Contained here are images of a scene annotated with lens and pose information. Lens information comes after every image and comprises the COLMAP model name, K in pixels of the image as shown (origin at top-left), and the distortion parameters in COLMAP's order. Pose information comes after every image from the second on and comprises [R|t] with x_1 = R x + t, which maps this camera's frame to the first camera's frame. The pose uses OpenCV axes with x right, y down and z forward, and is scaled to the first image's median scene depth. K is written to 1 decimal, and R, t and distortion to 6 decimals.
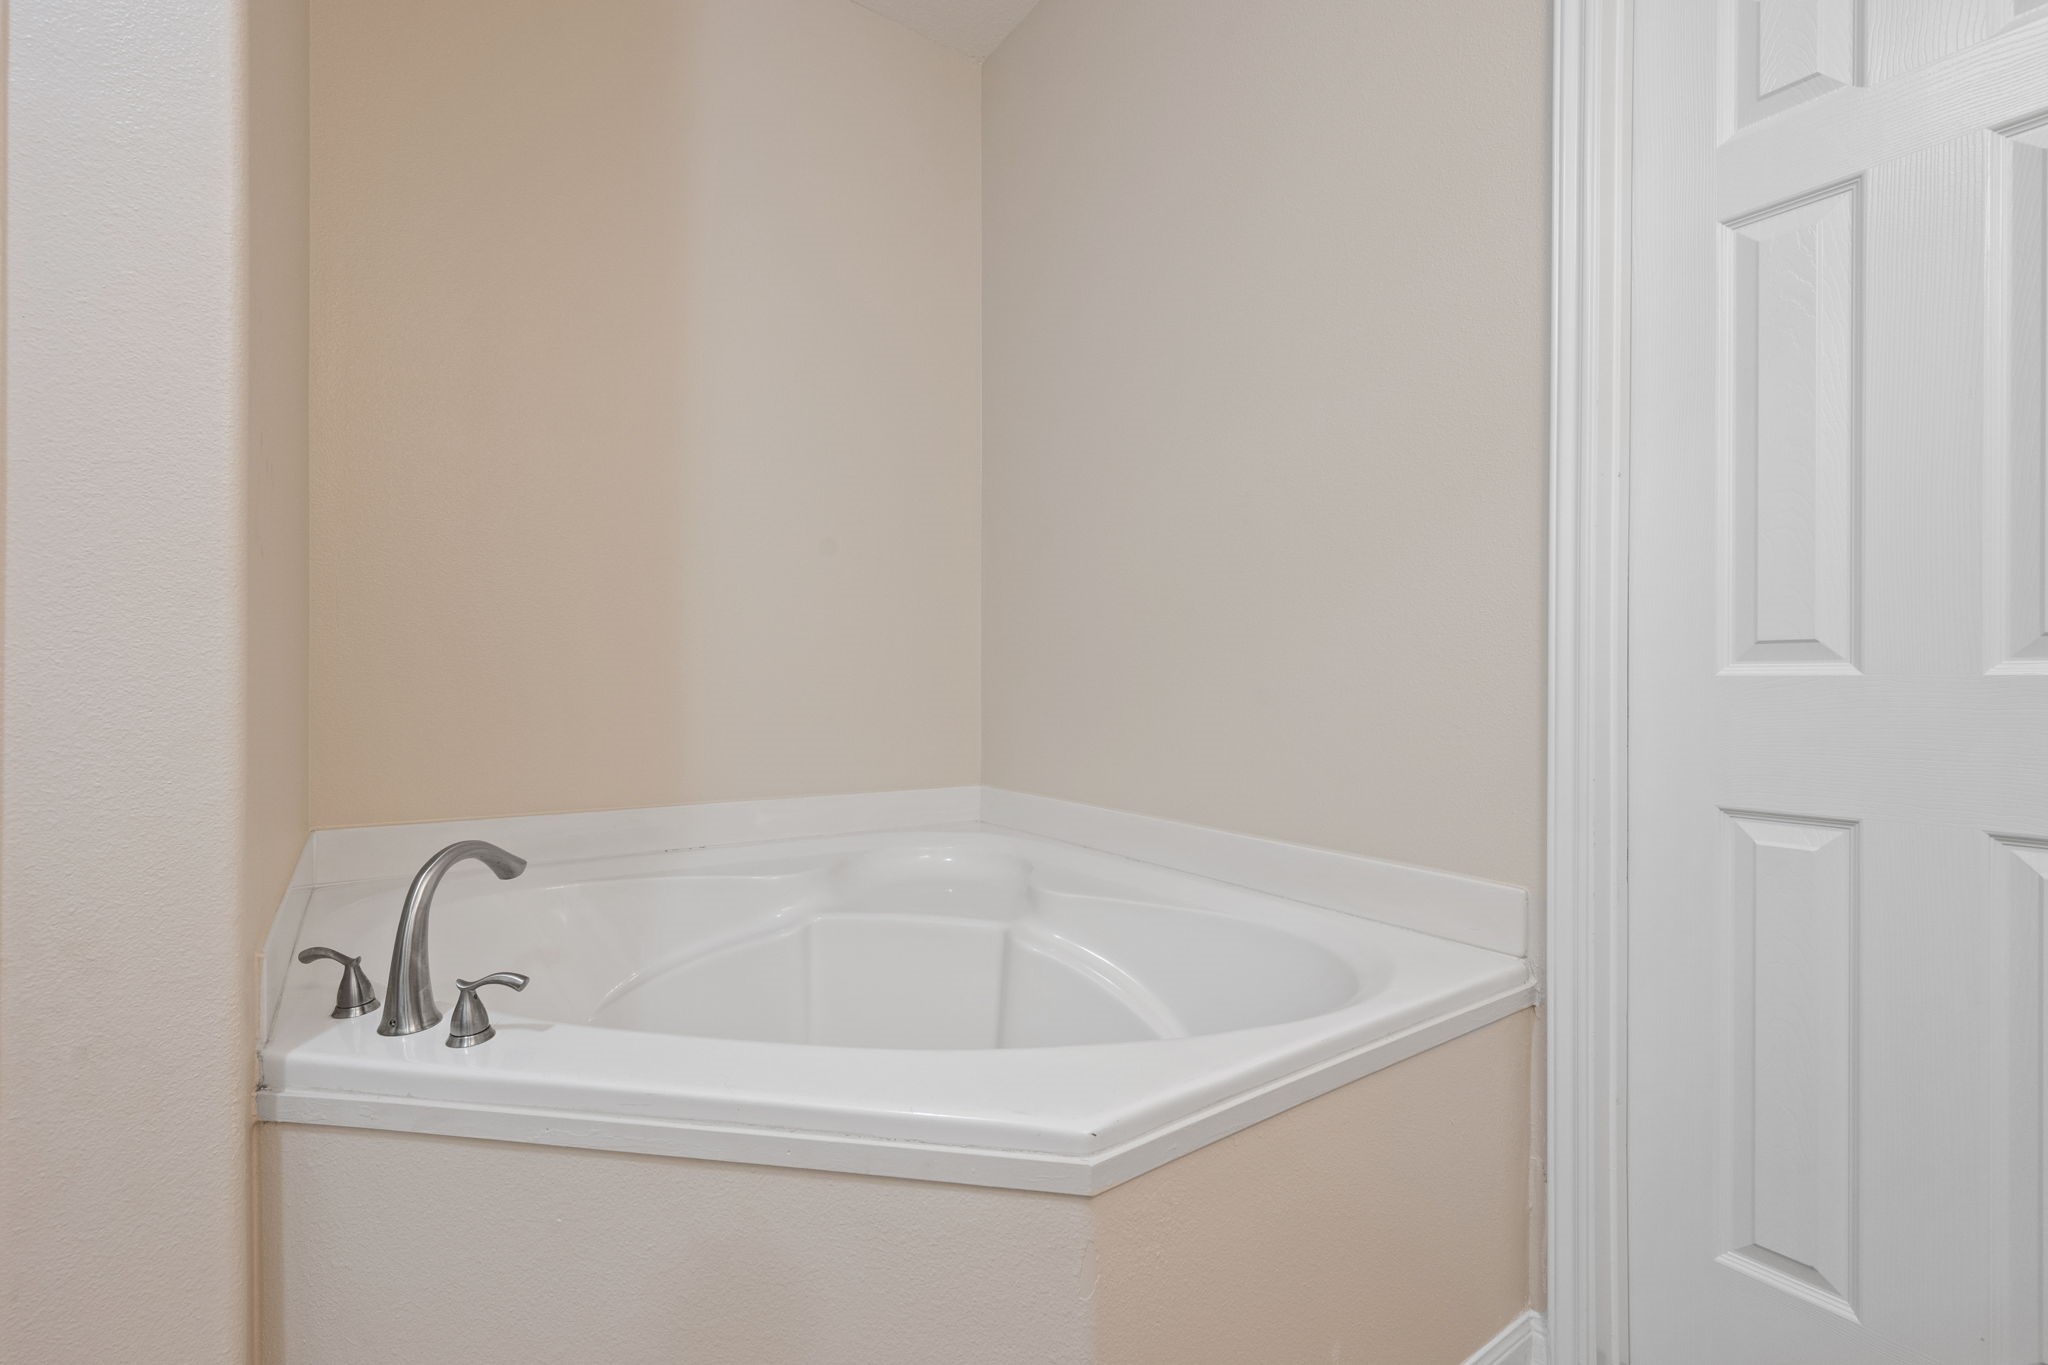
lens RADIAL K [[888.3, 0, 1024.0], [0, 888.3, 682.5], [0, 0, 1]] dist [0.003059, -0.000313]
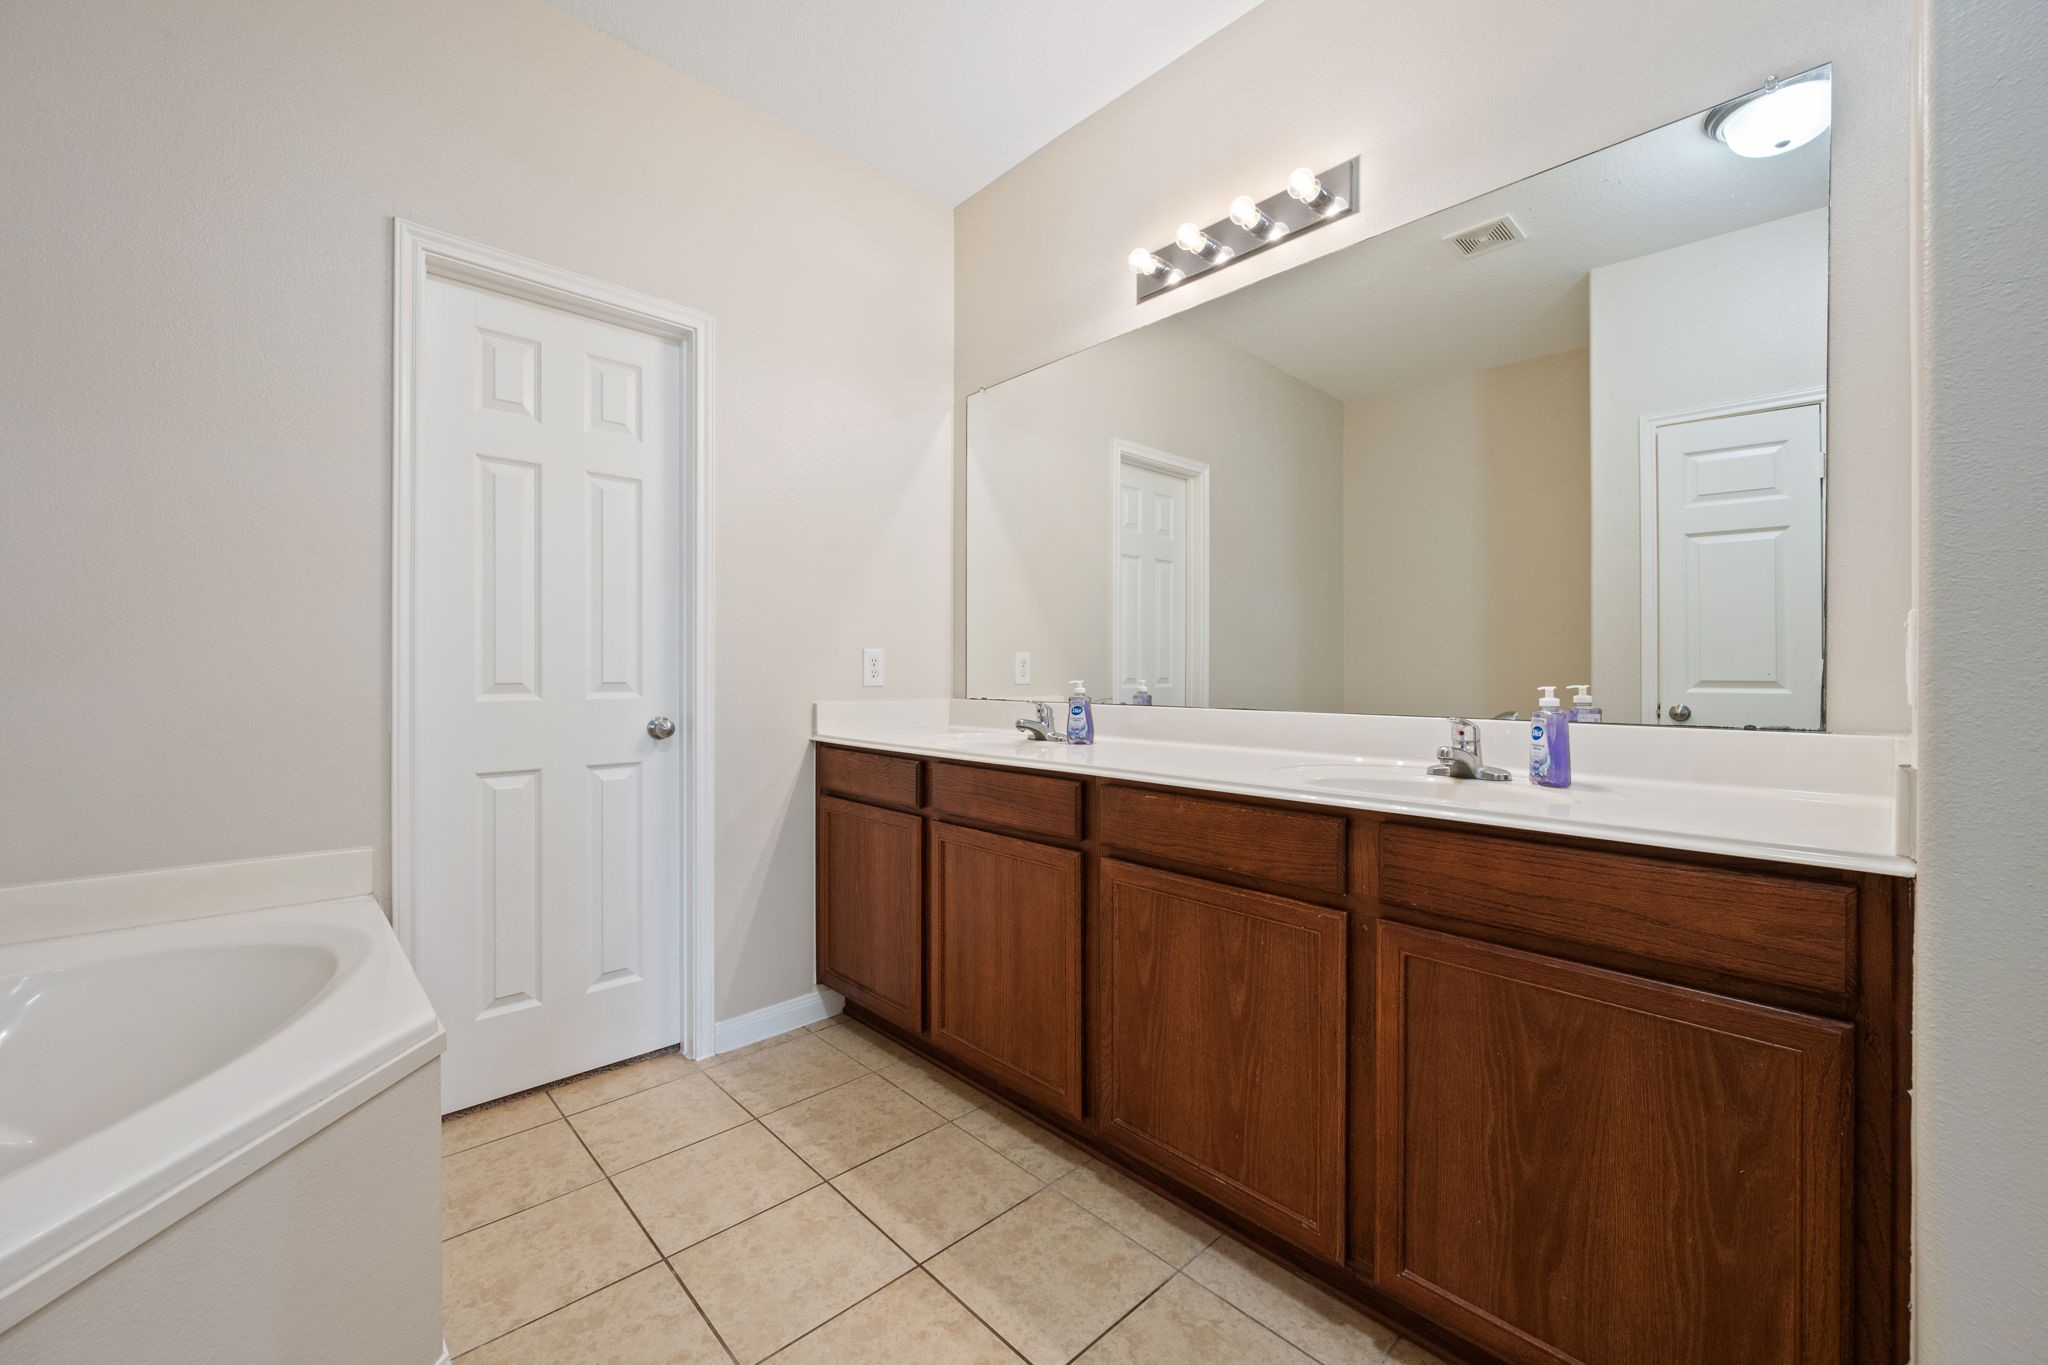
lens RADIAL K [[809.1, 0, 1028.0], [0, 809.1, 674.6], [0, 0, 1]] dist [-0.001002, -0.000089]
pose [[-0.136298, -0.004694, 0.990657, -1.043326], [-0.001651, 0.999988, 0.004512, -0.074367], [-0.990666, -0.001021, -0.136304, 0.105948]]
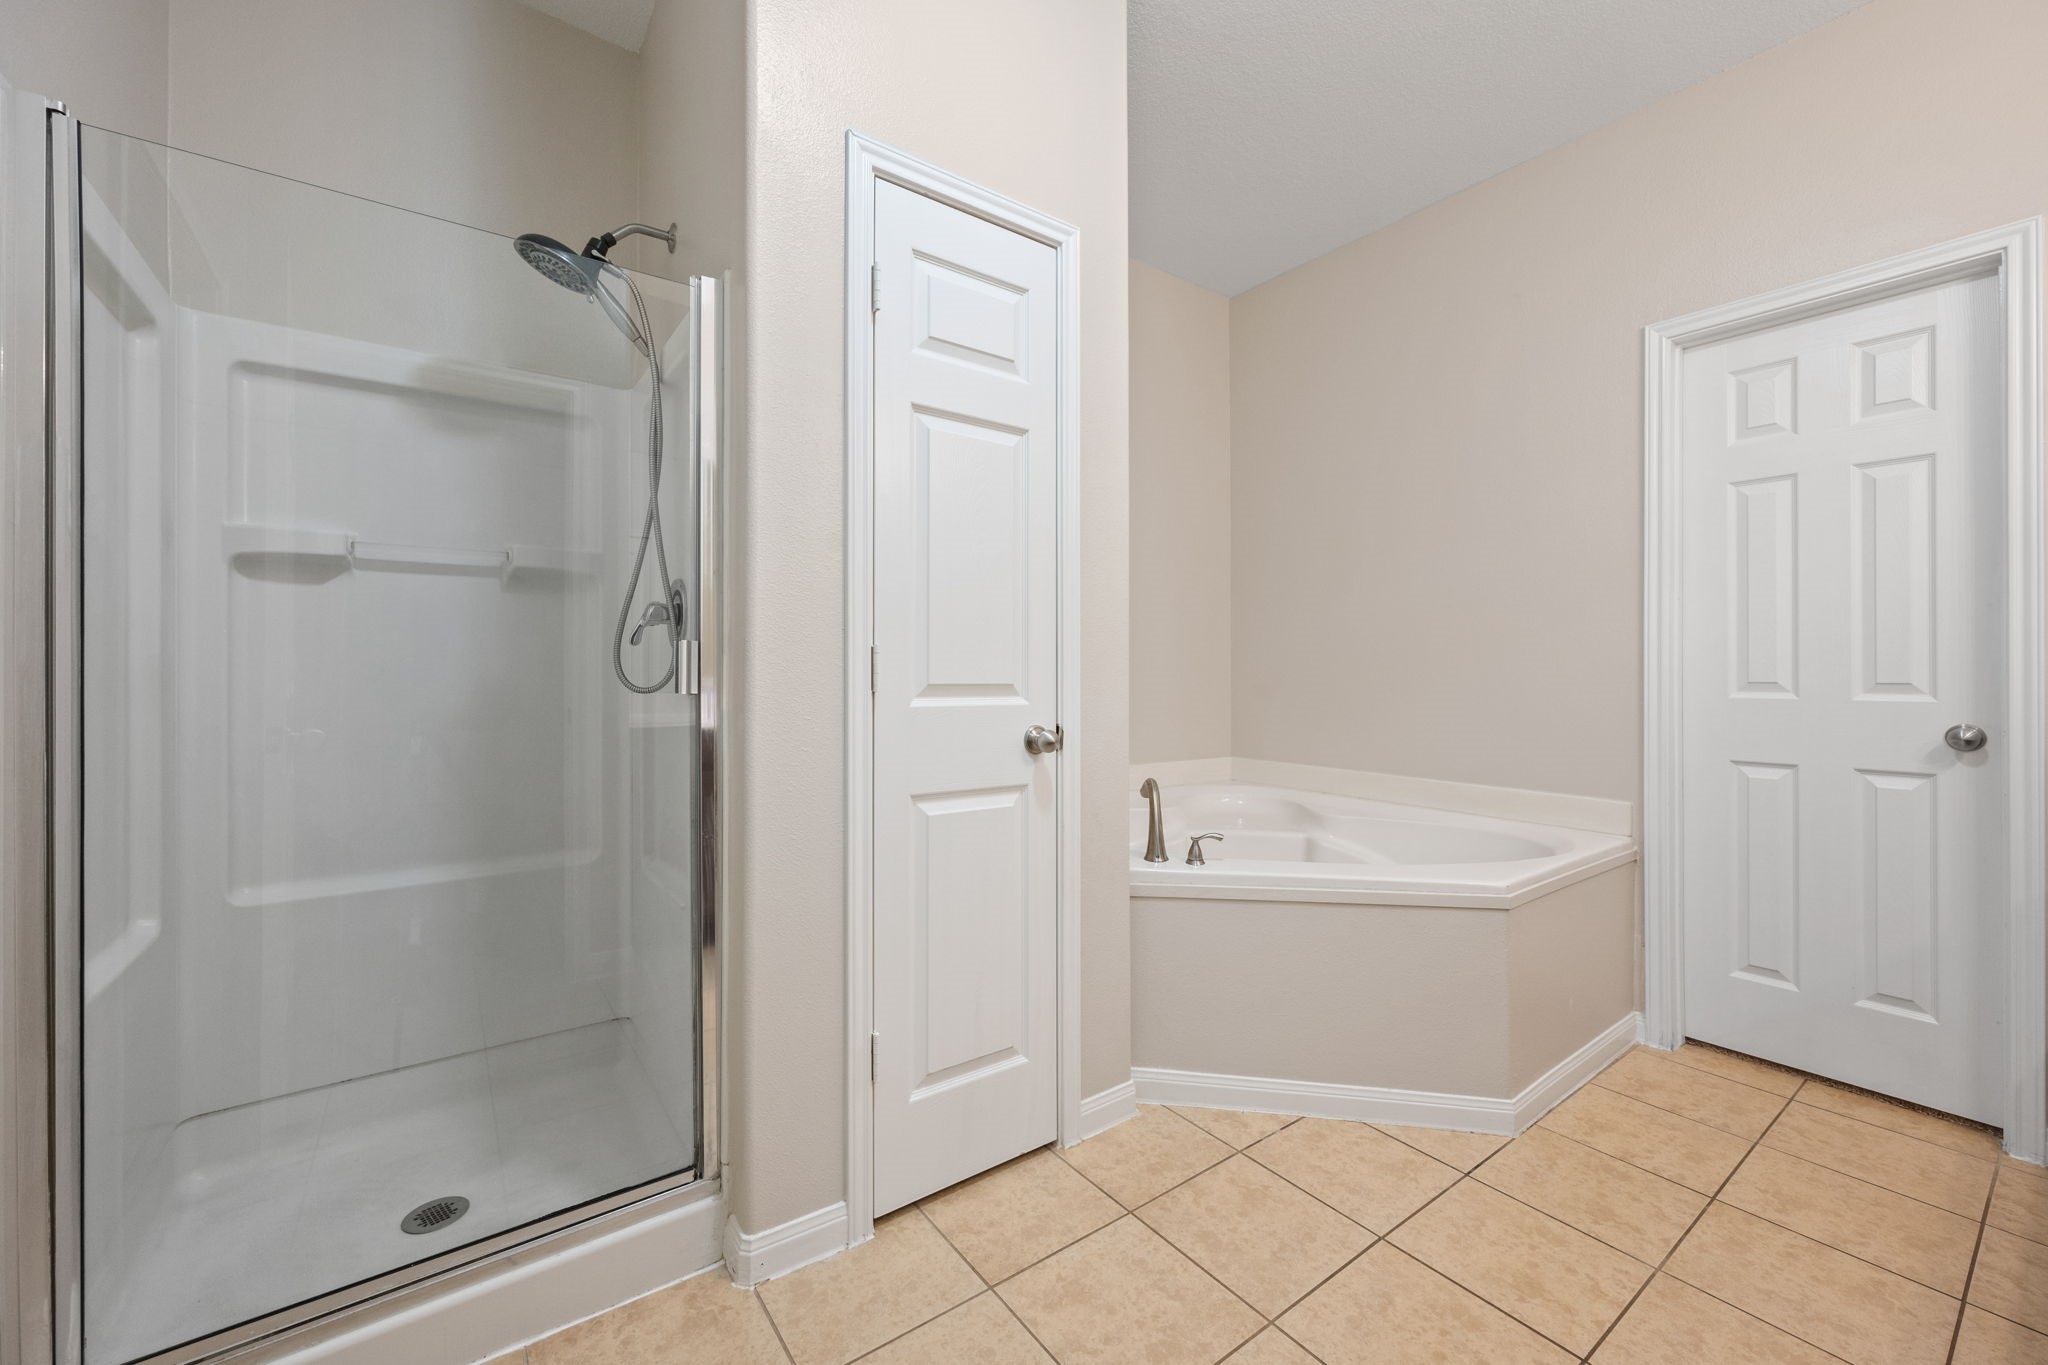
lens RADIAL K [[803.2, 0, 1022.3], [0, 803.2, 667.7], [0, 0, 1]] dist [-0.000434, 0.000178]
pose [[0.999915, -0.002448, 0.012838, -0.938013], [0.002517, 0.999983, -0.005352, -0.074954], [-0.012825, 0.005384, 0.999903, -0.898997]]
